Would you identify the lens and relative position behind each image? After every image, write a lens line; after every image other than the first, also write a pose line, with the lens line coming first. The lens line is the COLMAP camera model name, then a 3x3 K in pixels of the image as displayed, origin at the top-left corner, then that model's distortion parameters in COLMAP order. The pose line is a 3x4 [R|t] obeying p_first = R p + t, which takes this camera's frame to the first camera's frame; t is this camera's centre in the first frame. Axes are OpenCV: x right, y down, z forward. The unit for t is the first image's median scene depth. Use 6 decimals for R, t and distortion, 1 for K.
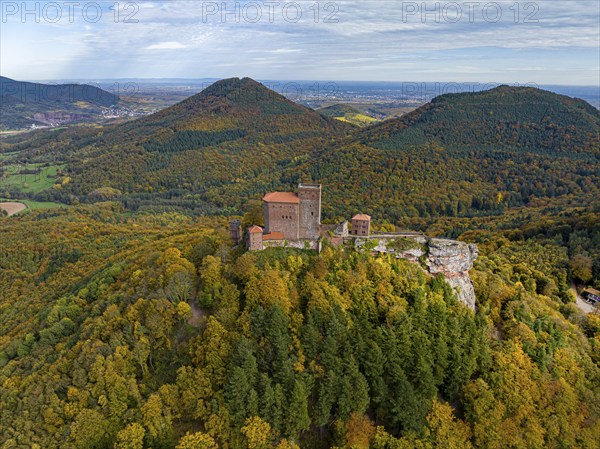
lens RADIAL K [[431.8, 0, 300.0], [0, 431.8, 224.5], [0, 0, 1]] dist [-0.035109, 0.002262]
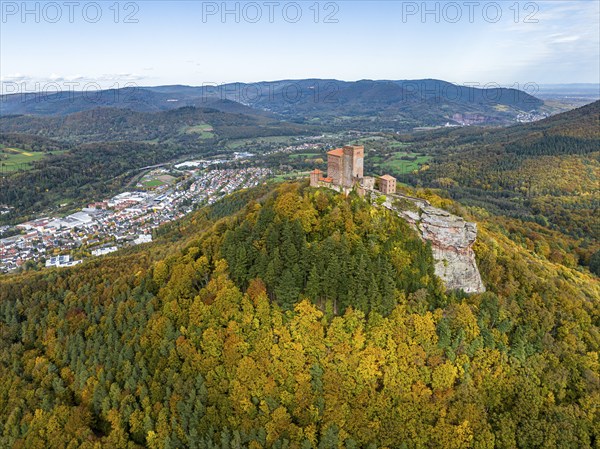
lens RADIAL K [[445.9, 0, 300.0], [0, 445.9, 224.5], [0, 0, 1]] dist [-0.034813, -0.003068]
pose [[0.595557, 0.223986, -0.771454, 0.967914], [-0.240942, 0.965933, 0.094447, 0.049655], [0.766328, 0.129627, 0.629236, 0.072555]]
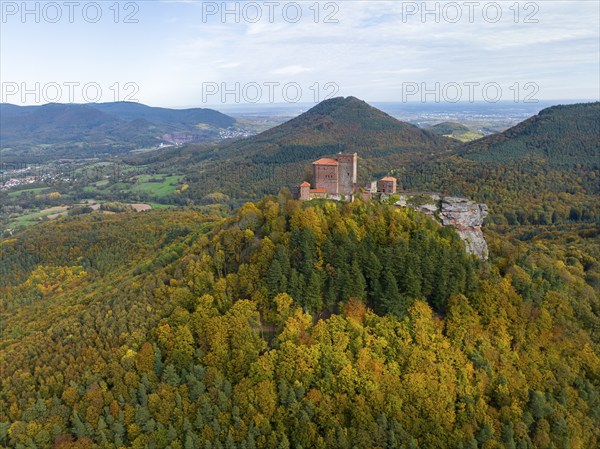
lens RADIAL K [[445.9, 0, 300.0], [0, 445.9, 224.5], [0, 0, 1]] dist [-0.034813, -0.003068]
pose [[0.968906, 0.037288, -0.244603, 0.216828], [-0.051478, 0.997326, -0.051877, 0.199298], [0.242015, 0.062855, 0.968234, -0.333726]]
